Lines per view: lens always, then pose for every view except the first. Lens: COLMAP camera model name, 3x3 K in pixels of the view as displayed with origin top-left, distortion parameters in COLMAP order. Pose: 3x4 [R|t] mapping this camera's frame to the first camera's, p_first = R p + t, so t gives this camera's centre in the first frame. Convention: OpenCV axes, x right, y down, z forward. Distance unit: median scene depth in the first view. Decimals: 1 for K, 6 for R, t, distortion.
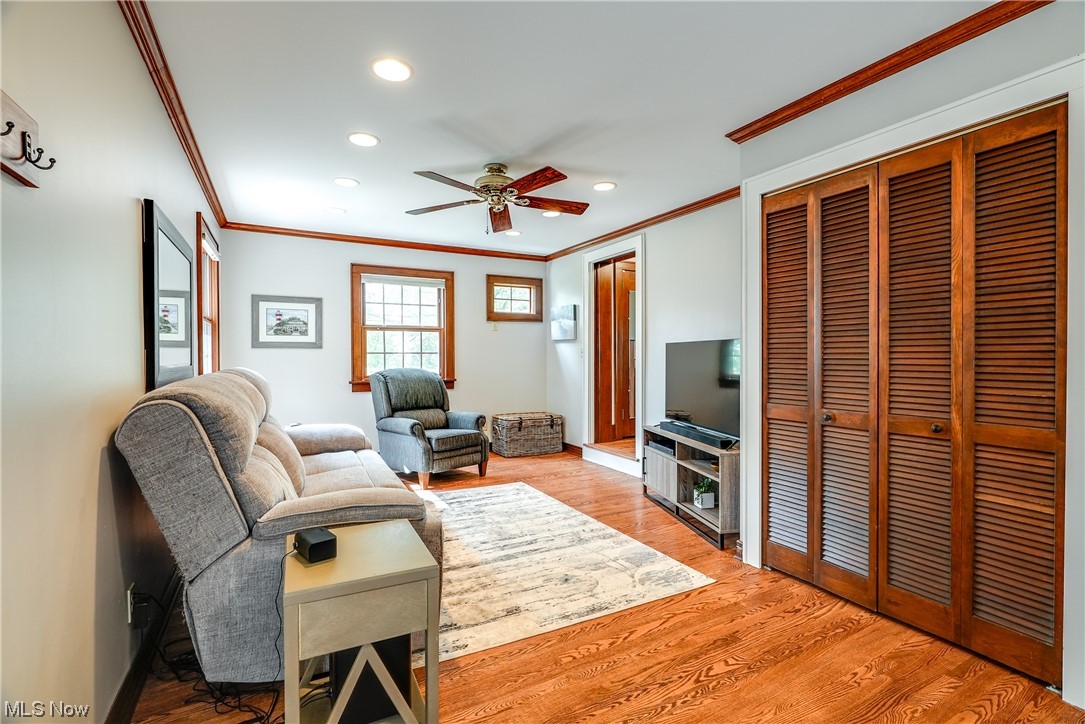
lens RADIAL K [[493.8, 0, 538.3], [0, 493.8, 357.9], [0, 0, 1]] dist [-0.014016, 0.003809]
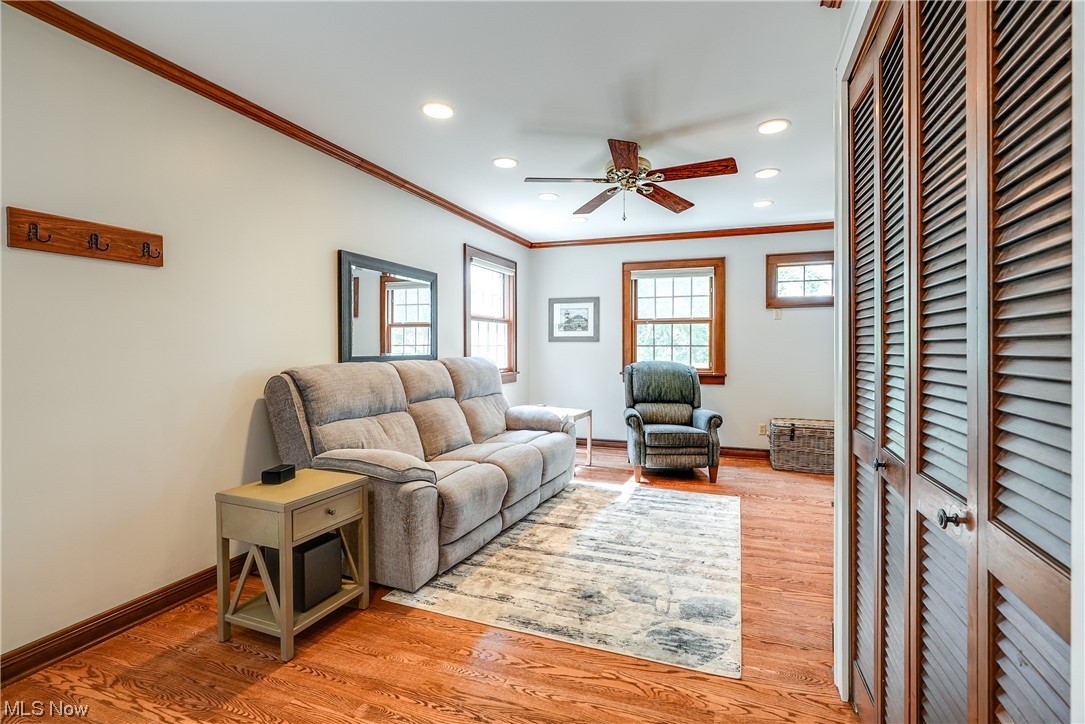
lens RADIAL K [[493.8, 0, 553.3], [0, 493.8, 352.7], [0, 0, 1]] dist [-0.014016, 0.003809]
pose [[0.673527, 0.009391, -0.739103, 0.389141], [-0.006630, 0.999956, 0.006664, -0.001292], [0.739133, 0.000412, 0.673560, 0.196813]]
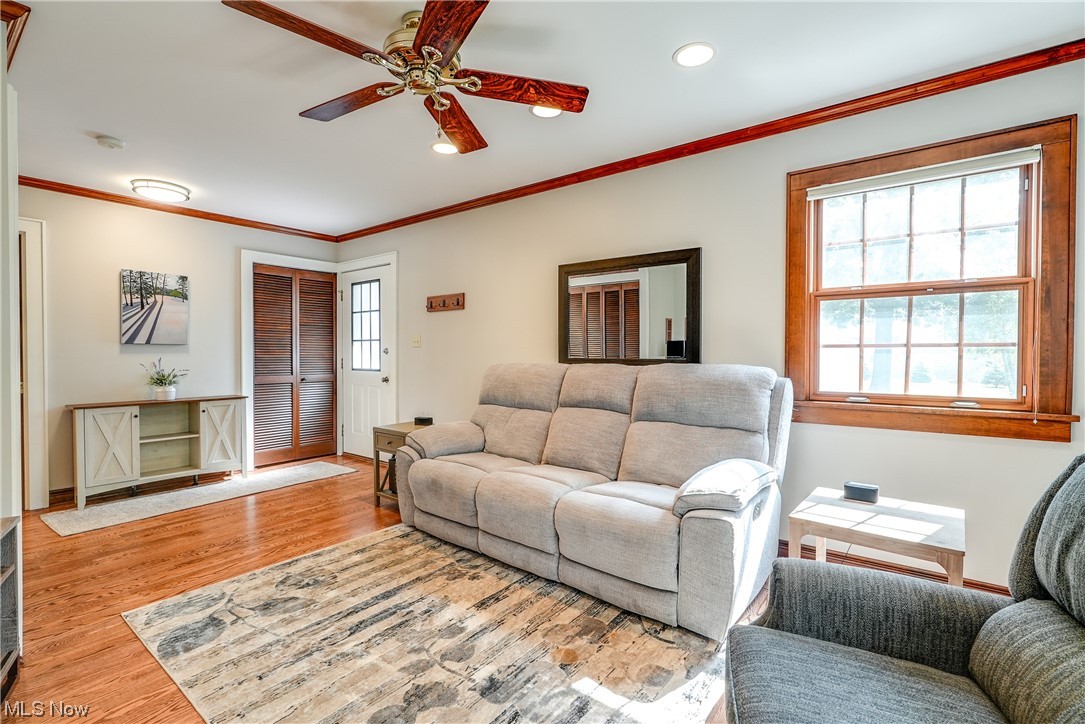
lens RADIAL K [[493.8, 0, 555.4], [0, 493.8, 360.7], [0, 0, 1]] dist [-0.014016, 0.003809]
pose [[-0.900470, 0.015473, -0.434643, 0.022733], [0.005058, 0.999672, 0.025109, -0.004556], [0.434889, 0.020411, -0.900253, 1.189821]]
